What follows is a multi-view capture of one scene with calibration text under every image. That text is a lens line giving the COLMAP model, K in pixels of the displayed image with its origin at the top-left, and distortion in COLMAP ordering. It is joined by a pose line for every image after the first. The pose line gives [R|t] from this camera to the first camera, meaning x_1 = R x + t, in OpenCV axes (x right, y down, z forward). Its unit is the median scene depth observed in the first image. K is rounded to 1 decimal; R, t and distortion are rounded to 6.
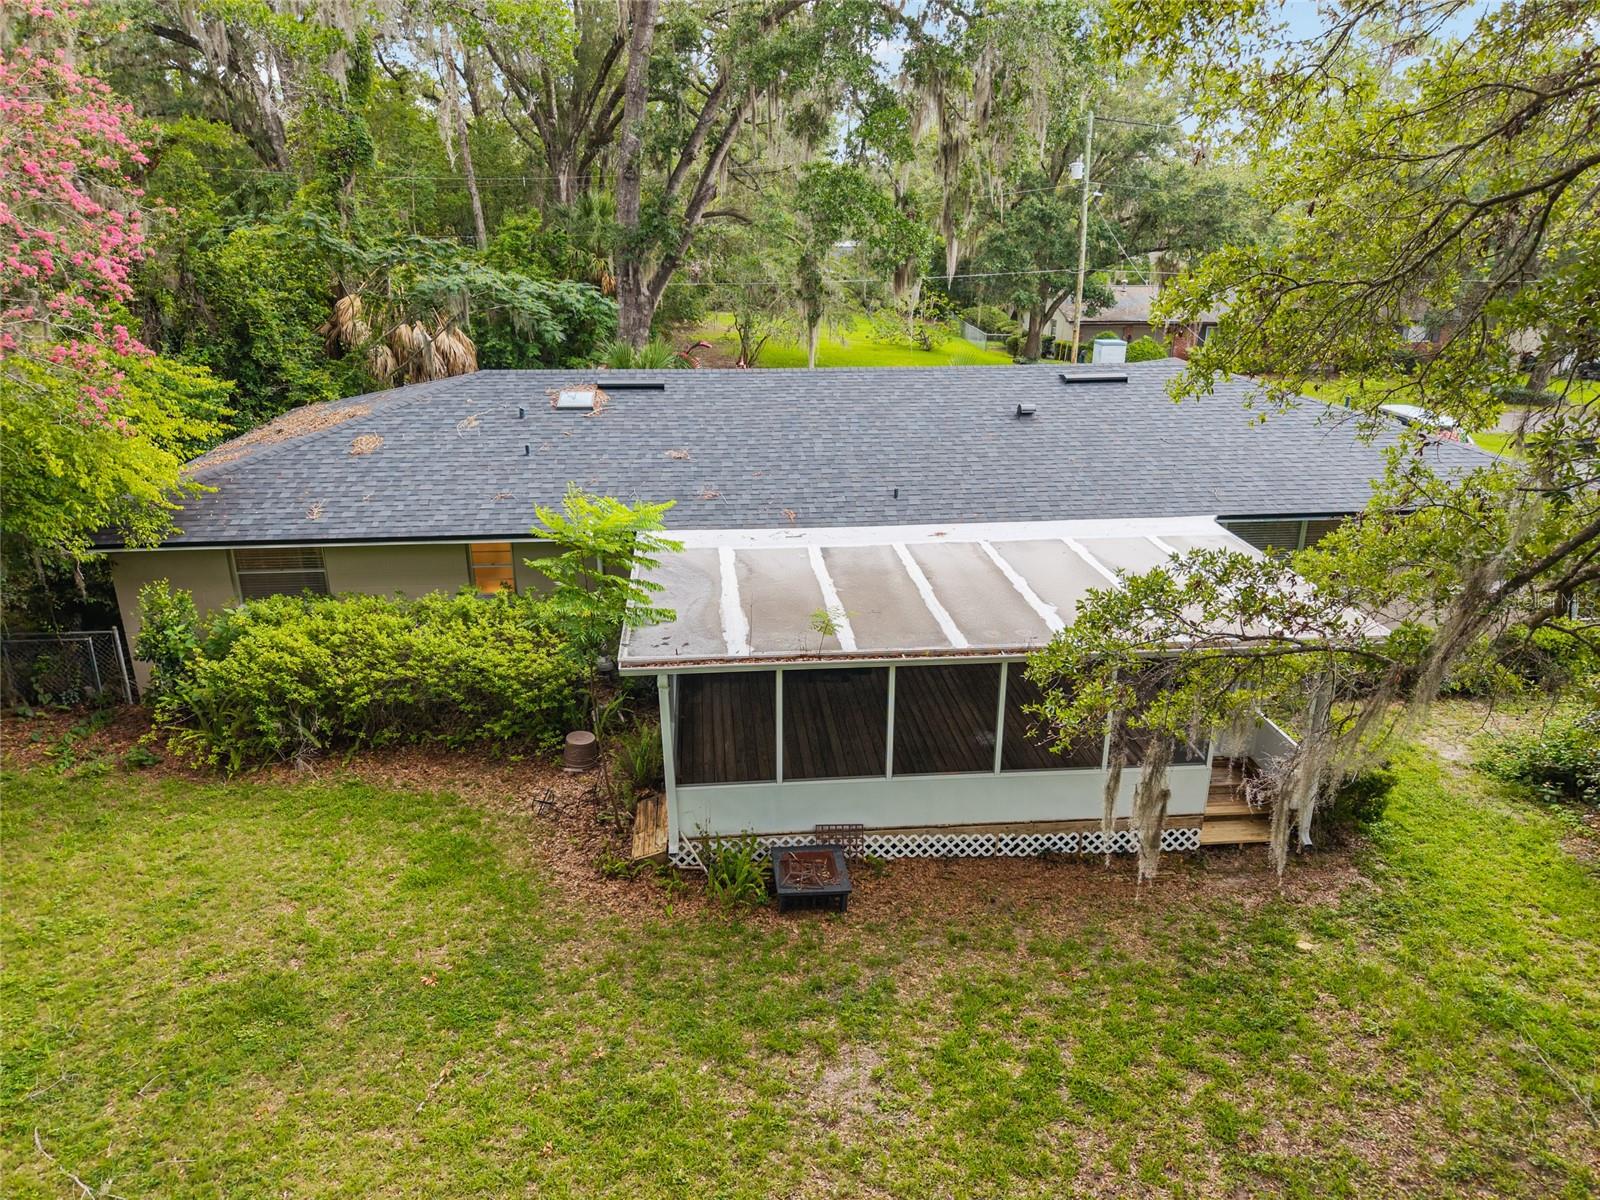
lens RADIAL K [[1063.3, 0, 805.7], [0, 1063.3, 612.6], [0, 0, 1]] dist [0.008607, -0.002388]
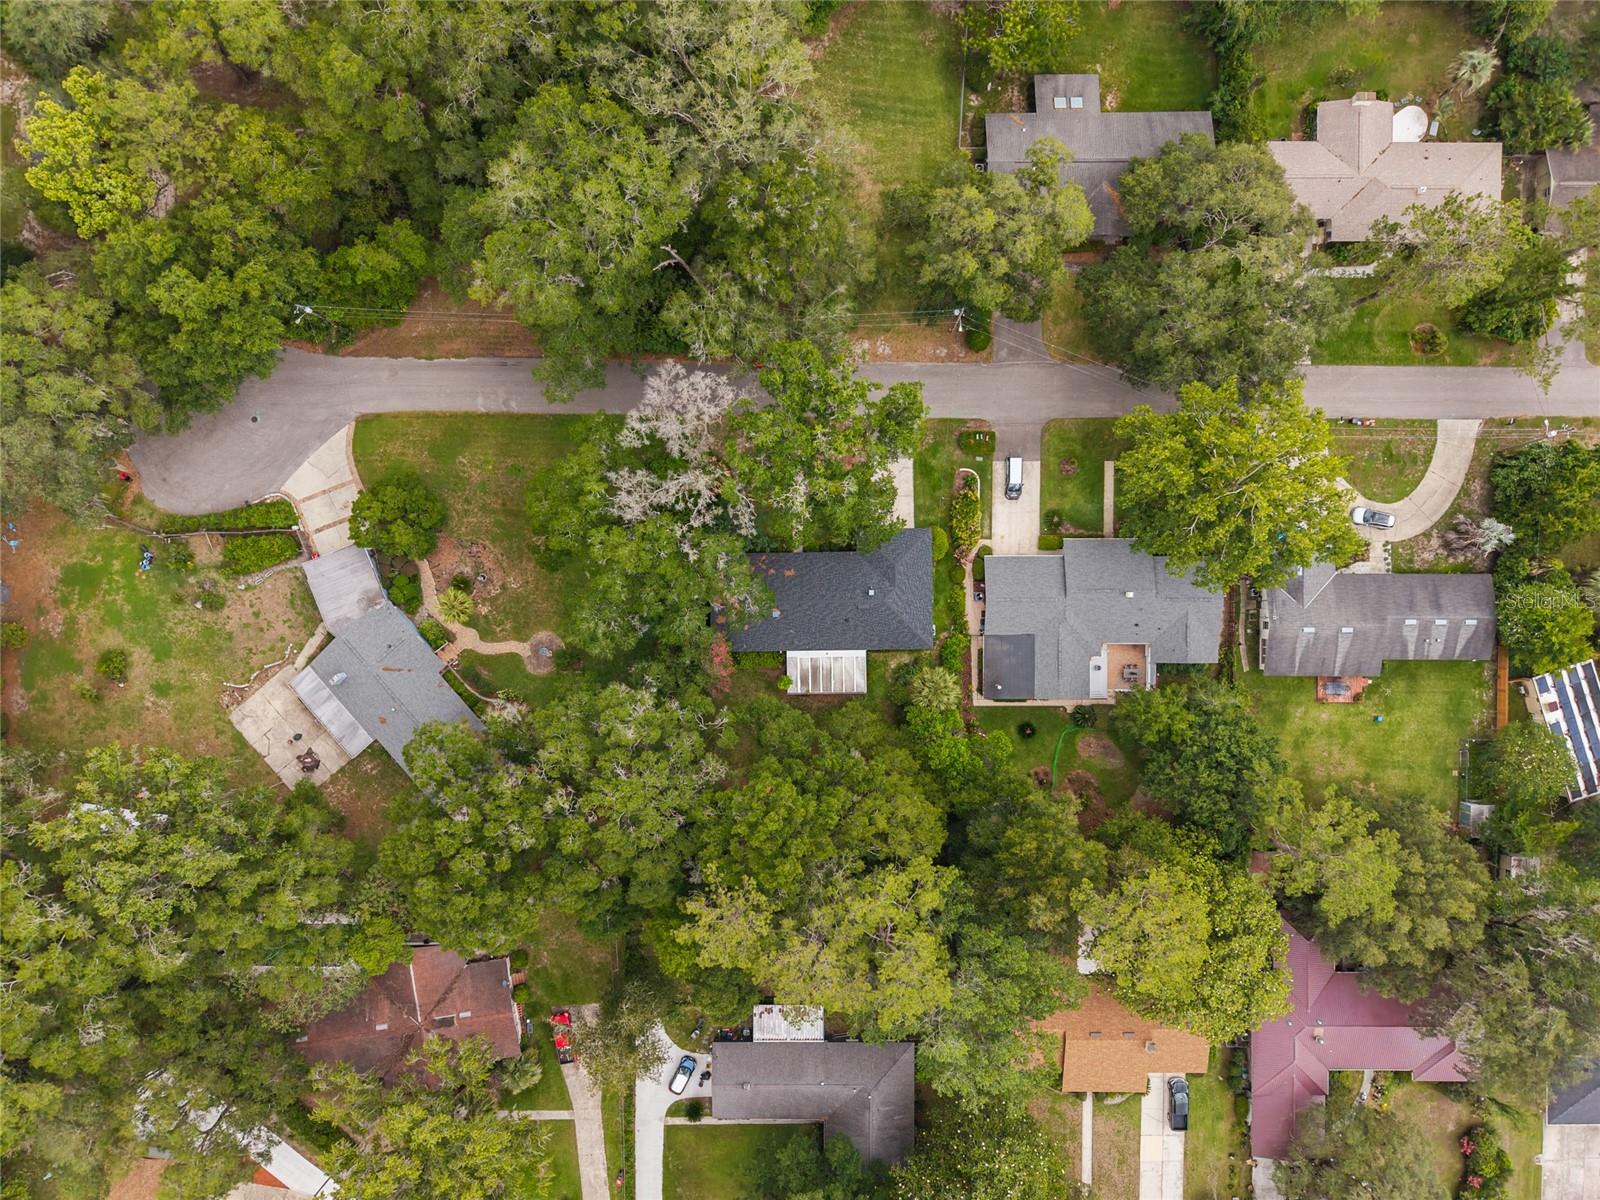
lens RADIAL K [[1063.3, 0, 805.7], [0, 1063.3, 612.6], [0, 0, 1]] dist [0.008607, -0.002388]
pose [[0.996180, 0.086921, 0.008341, -0.134140], [-0.038979, 0.357176, 0.933223, -8.698521], [0.078138, -0.929984, 0.359200, -1.755484]]
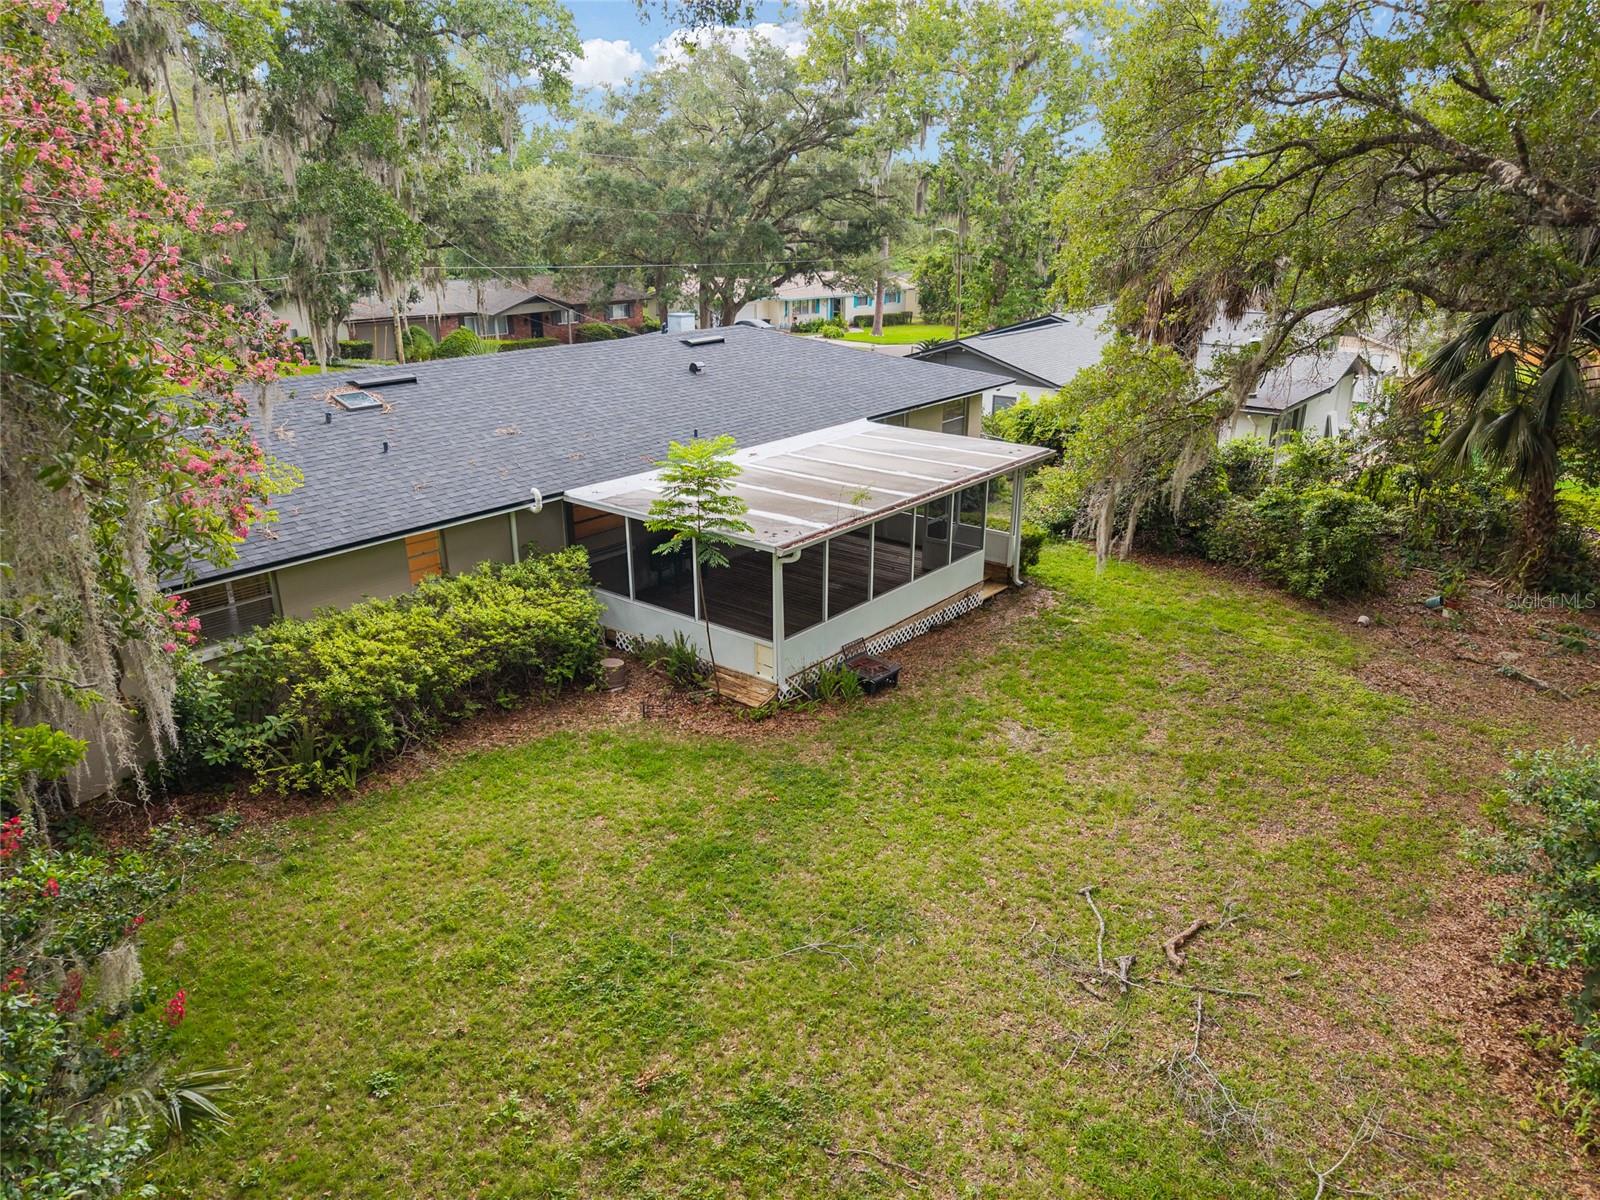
lens RADIAL K [[1063.3, 0, 805.7], [0, 1063.3, 612.6], [0, 0, 1]] dist [0.008607, -0.002388]
pose [[0.691693, -0.253852, 0.676106, -0.956585], [0.250077, 0.962458, 0.105524, -0.007129], [-0.677511, 0.096089, 0.729209, -0.017935]]
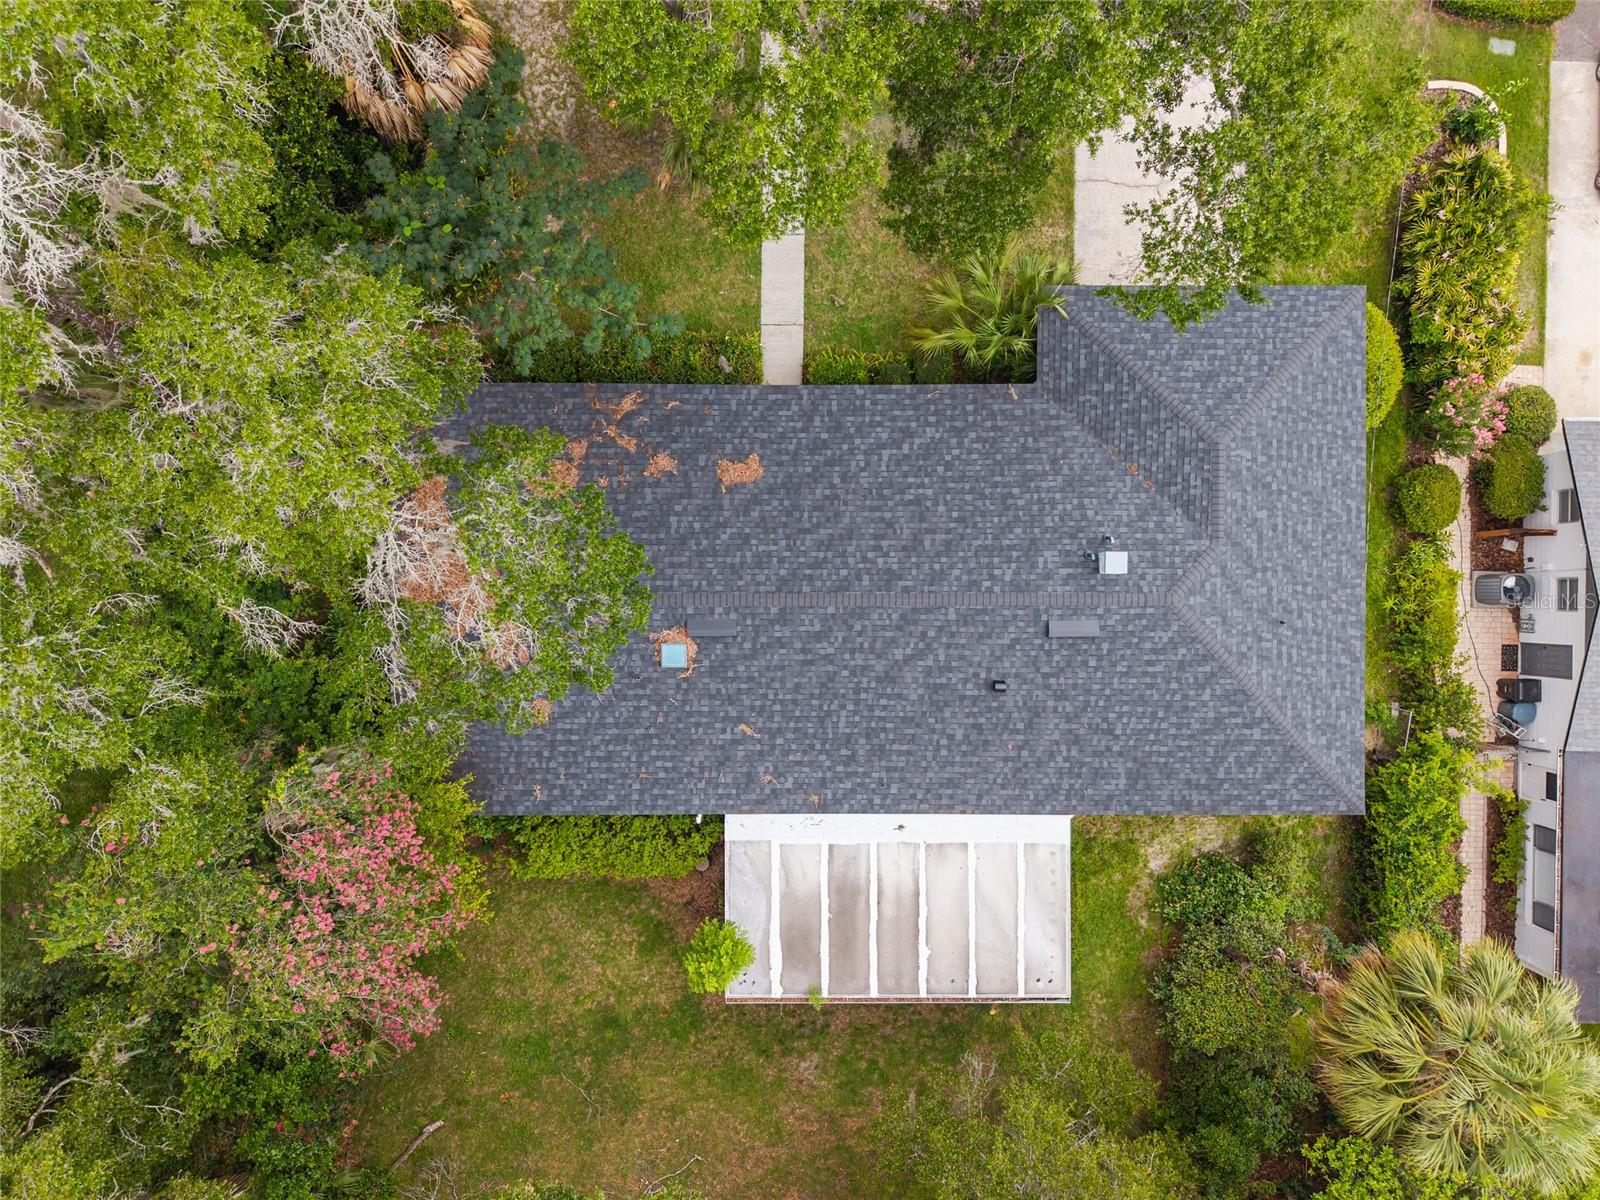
lens RADIAL K [[1063.3, 0, 805.7], [0, 1063.3, 612.6], [0, 0, 1]] dist [0.008607, -0.002388]
pose [[0.994938, 0.100188, 0.007837, -0.090295], [-0.042921, 0.353121, 0.934592, -2.168520], [0.090867, -0.930198, 0.355634, 0.840292]]
